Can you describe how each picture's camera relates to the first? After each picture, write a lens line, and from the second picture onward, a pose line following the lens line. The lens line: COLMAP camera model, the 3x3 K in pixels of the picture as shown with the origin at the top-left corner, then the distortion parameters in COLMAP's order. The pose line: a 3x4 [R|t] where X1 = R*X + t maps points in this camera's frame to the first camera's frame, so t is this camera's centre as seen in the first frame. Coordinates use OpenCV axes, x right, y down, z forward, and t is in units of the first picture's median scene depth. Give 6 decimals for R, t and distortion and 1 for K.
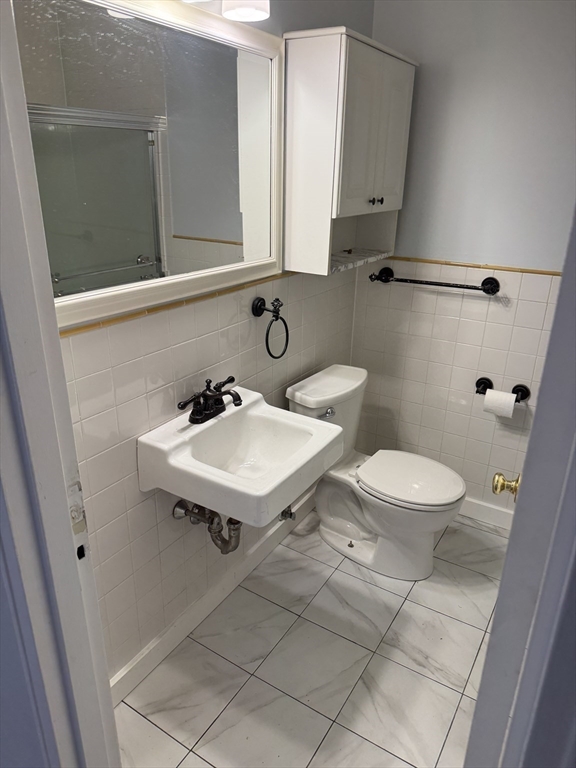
lens RADIAL K [[541.5, 0, 288.0], [0, 541.5, 384.0], [0, 0, 1]] dist [0.118325, -0.105529]
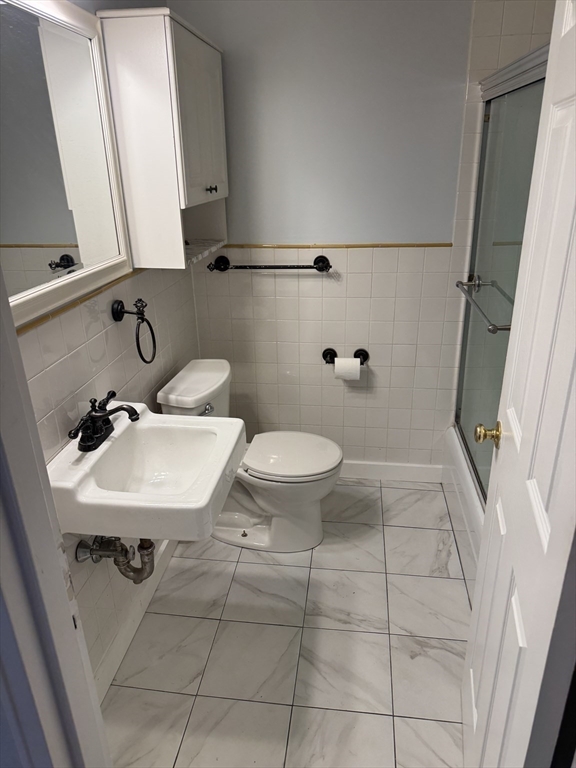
lens RADIAL K [[537.2, 0, 287.1], [0, 537.2, 381.4], [0, 0, 1]] dist [0.110938, -0.113165]
pose [[0.913647, -0.186797, 0.361050, -0.135300], [0.181294, 0.982188, 0.049387, -0.018086], [-0.363844, 0.020334, 0.931238, 0.047386]]
